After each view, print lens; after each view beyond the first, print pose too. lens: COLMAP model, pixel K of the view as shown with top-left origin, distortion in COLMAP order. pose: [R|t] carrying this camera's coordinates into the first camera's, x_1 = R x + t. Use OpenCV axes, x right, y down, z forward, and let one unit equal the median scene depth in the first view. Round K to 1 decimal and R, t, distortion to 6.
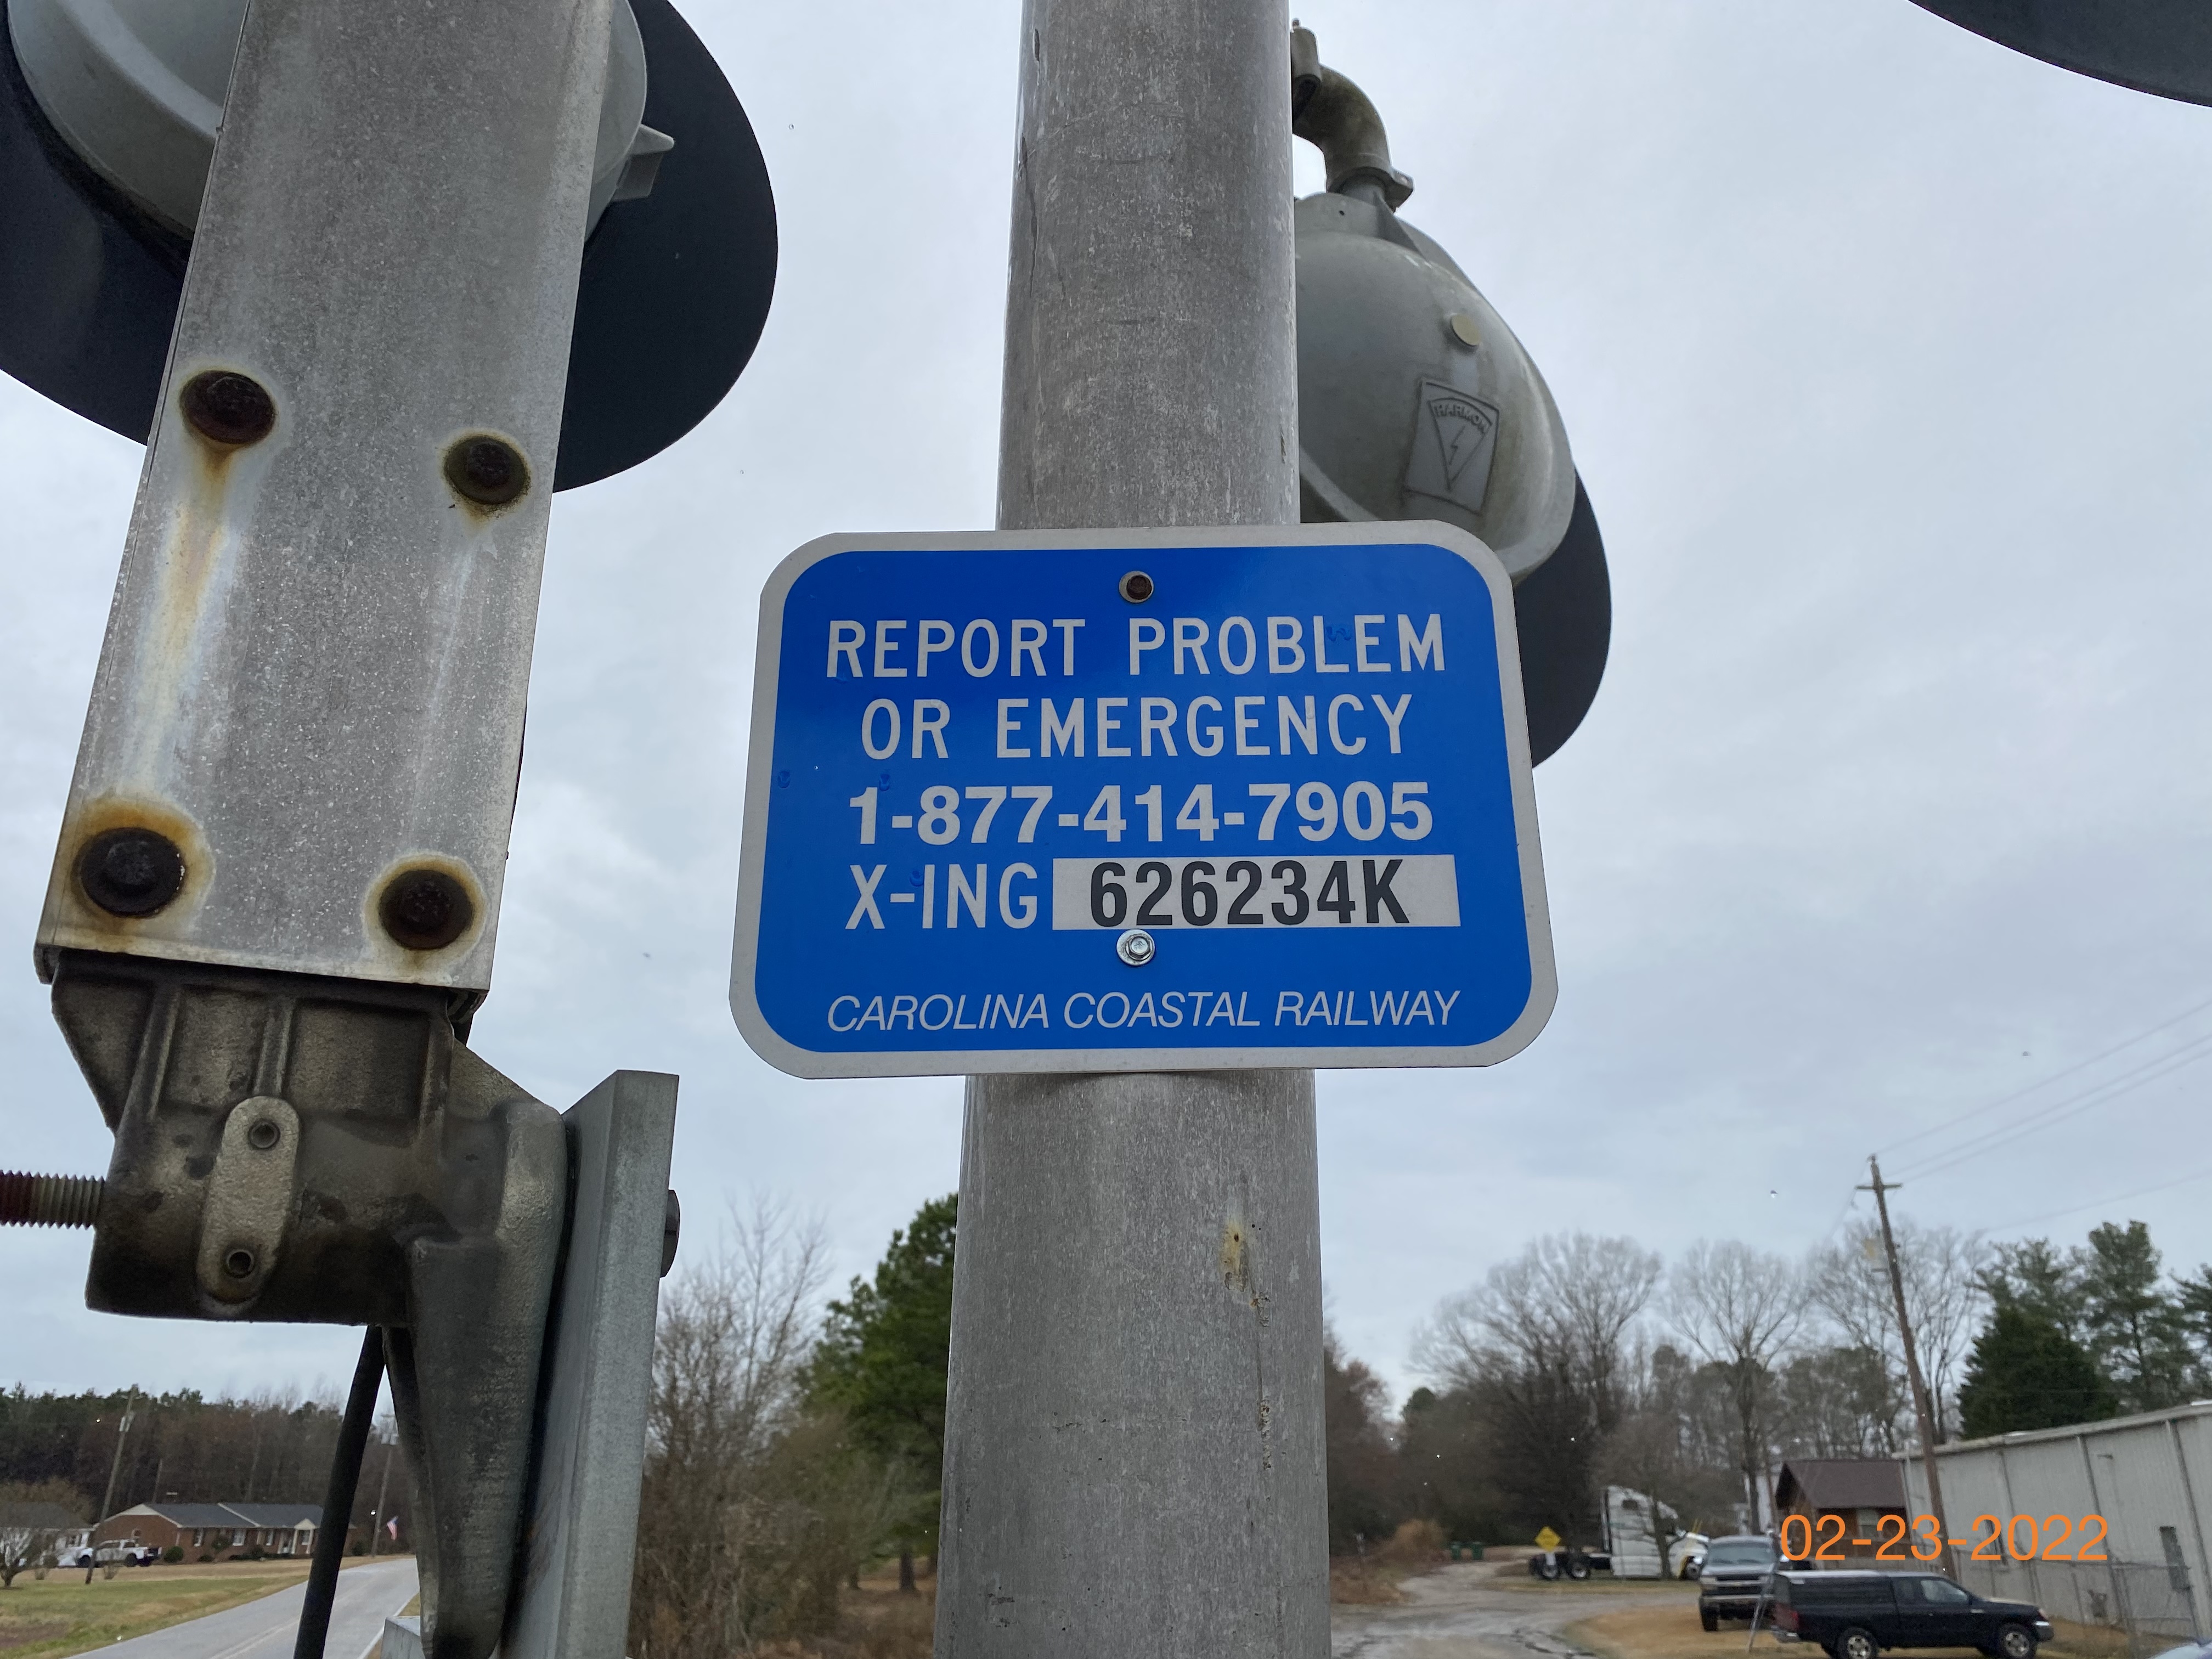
lens RADIAL K [[1692.0, 0, 1110.1], [0, 1692.0, 797.6], [0, 0, 1]] dist [0.030940, -0.041080]
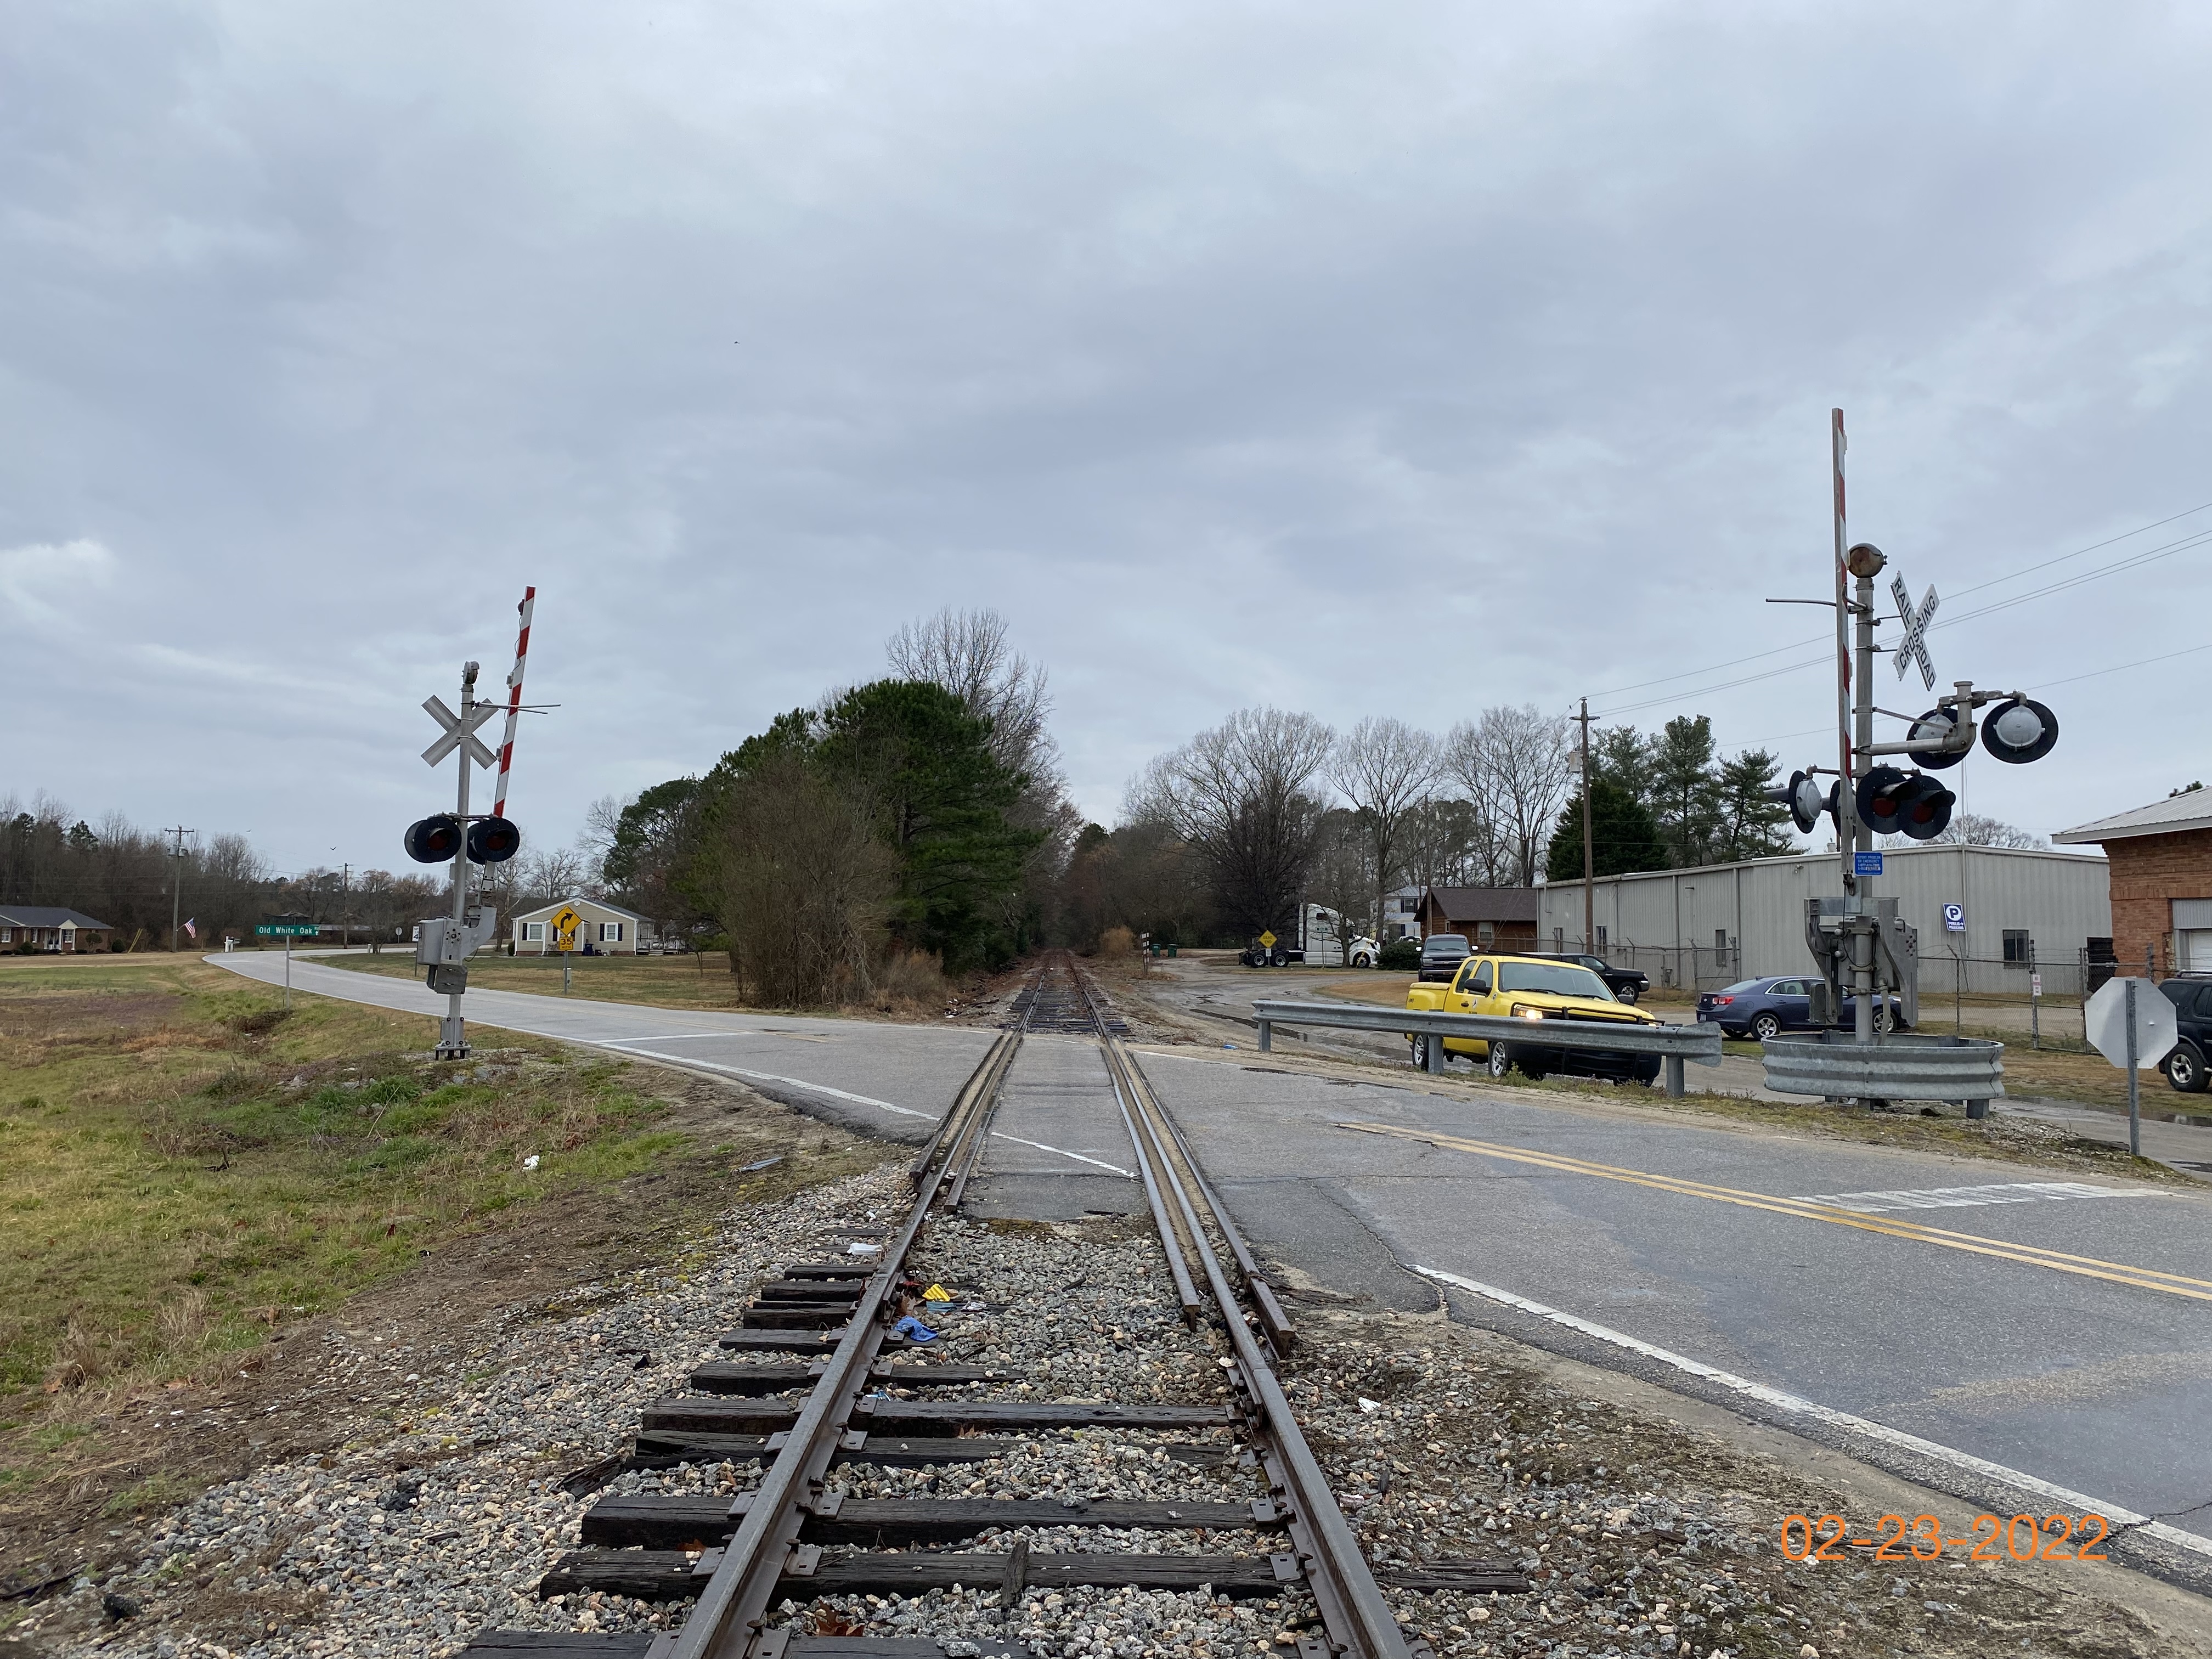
lens RADIAL K [[1649.1, 0, 1106.0], [0, 1649.1, 829.5], [0, 0, 1]] dist [0.061369, -0.006922]
pose [[0.979985, 0.021399, 0.197919, -0.076175], [-0.086228, 0.941727, 0.325137, -0.036001], [-0.179428, -0.335696, 0.924724, -0.094286]]
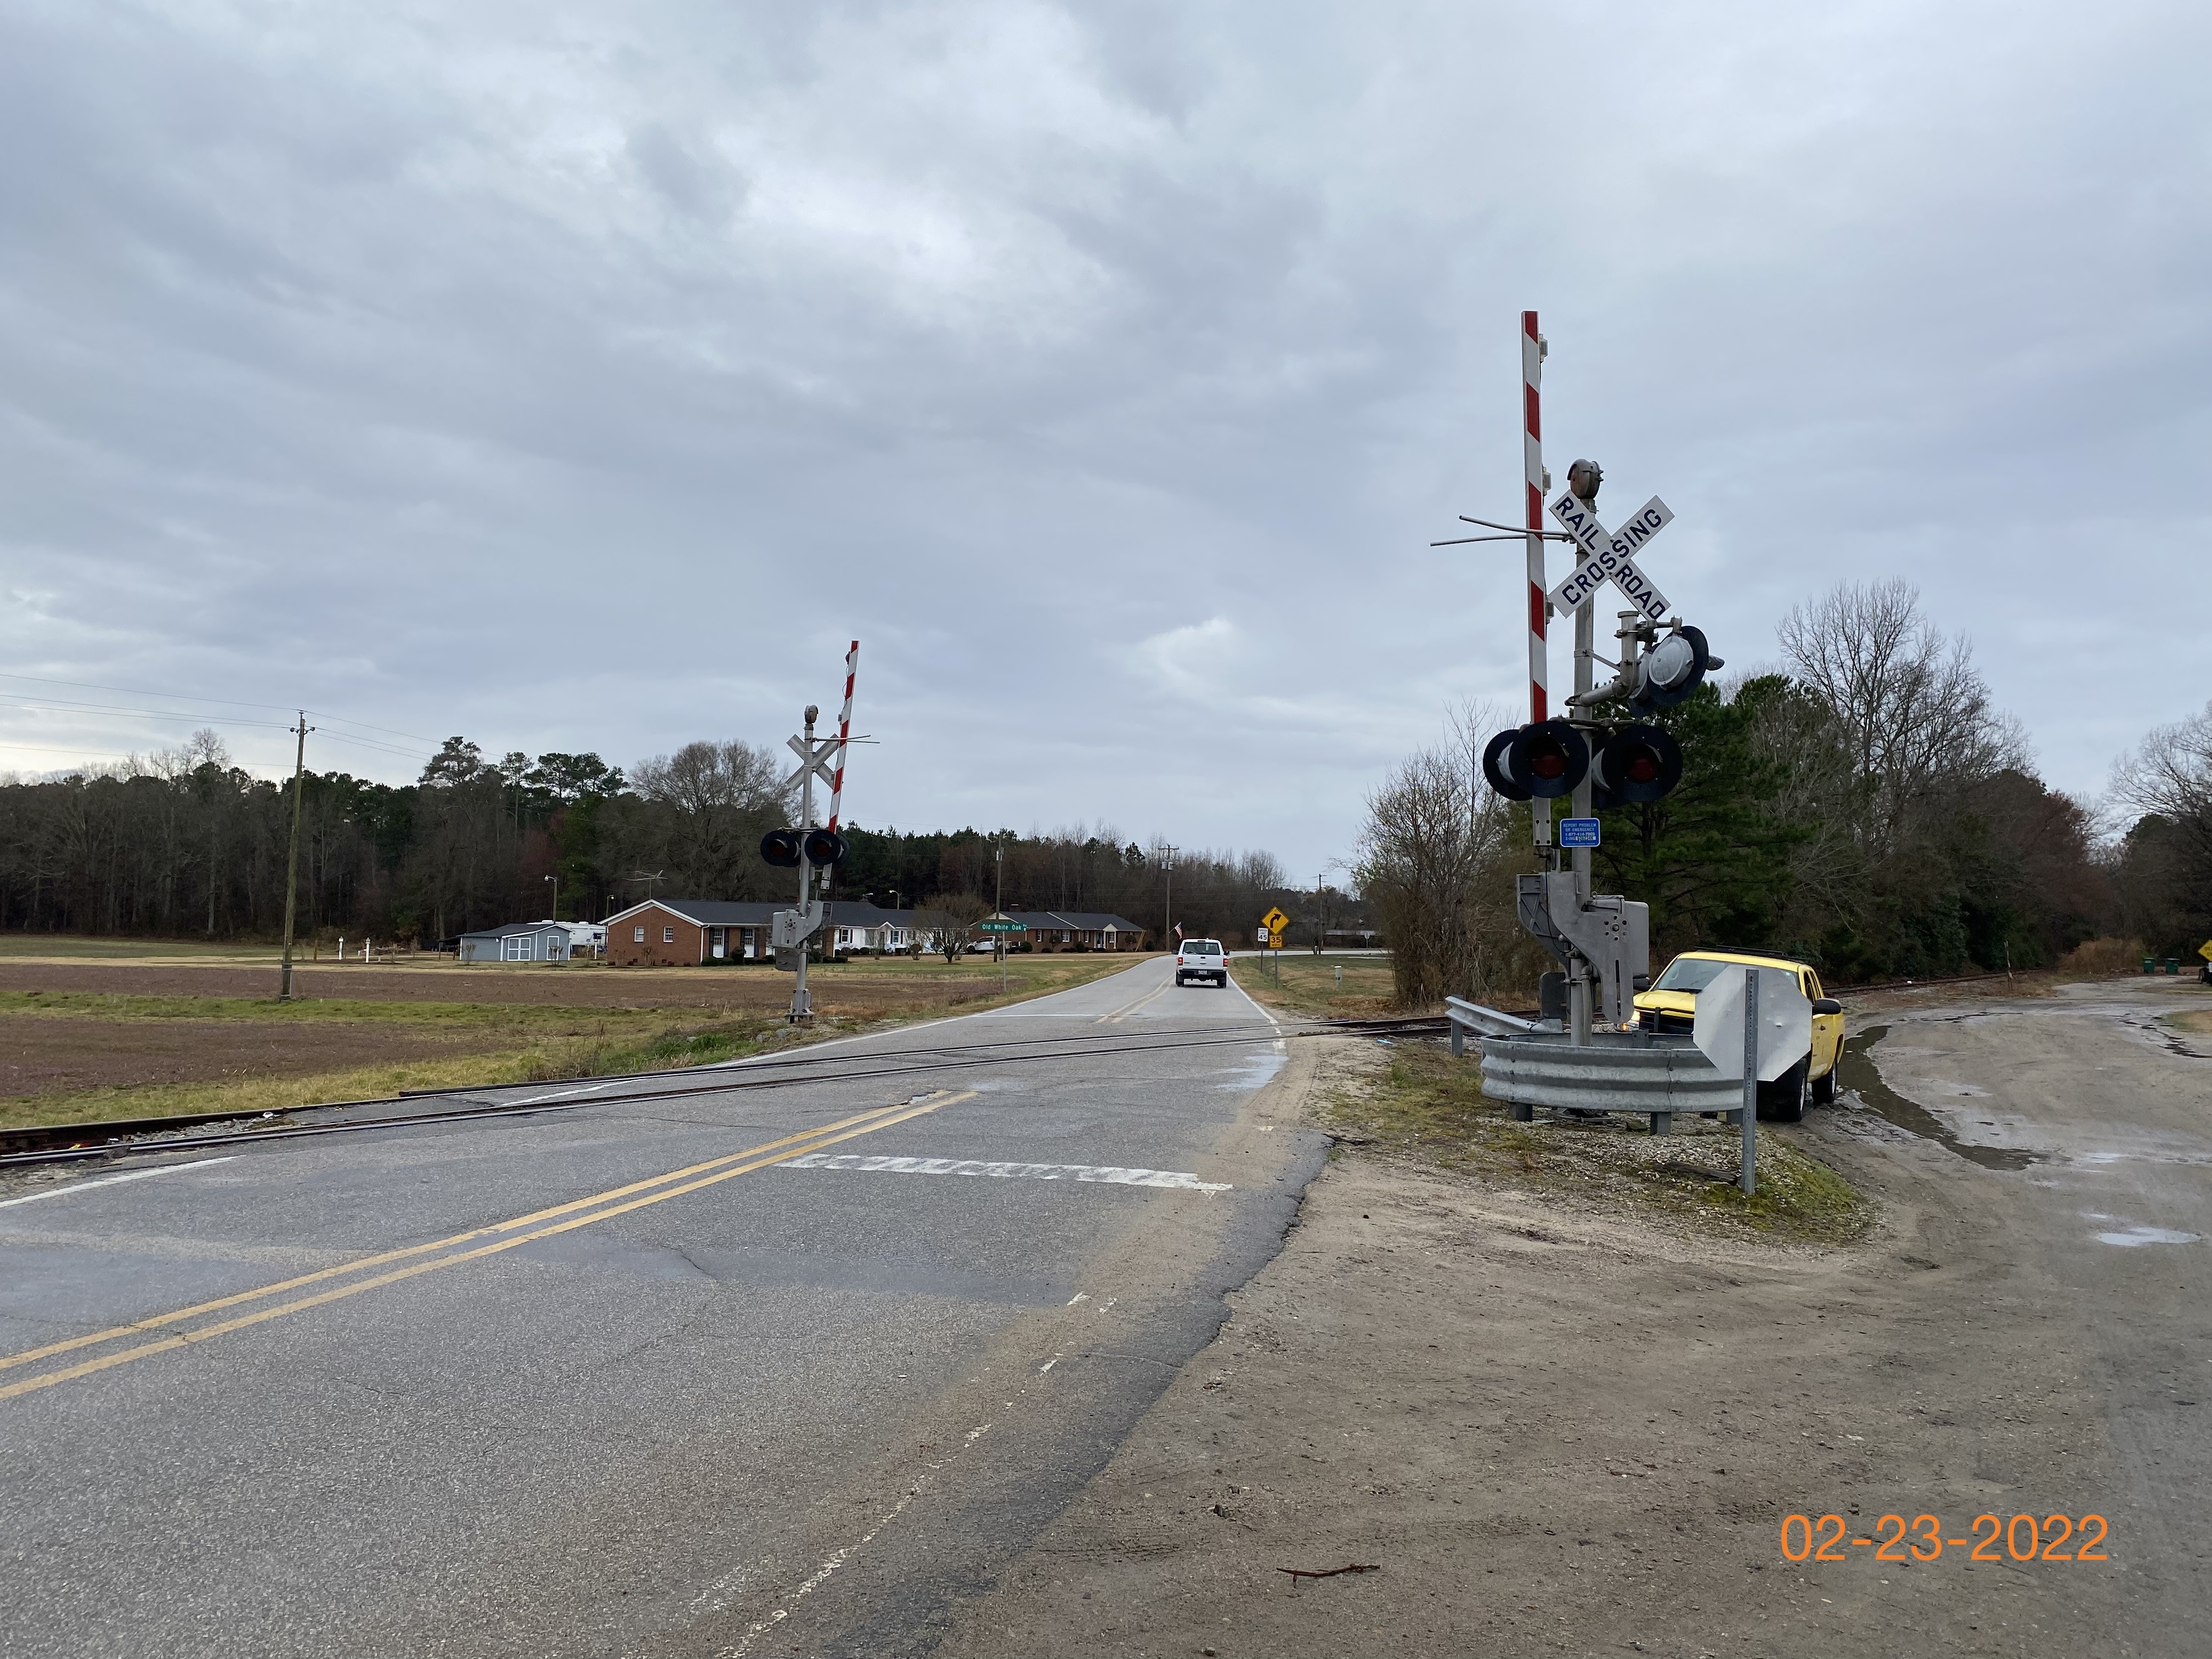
lens RADIAL K [[1647.3, 0, 1053.7], [0, 1647.3, 821.6], [0, 0, 1]] dist [-0.006683, -0.002231]
pose [[0.908903, -0.013268, -0.416797, 0.013248], [0.149145, 0.943723, 0.295198, -0.034637], [0.389424, -0.330470, 0.859732, -0.093050]]
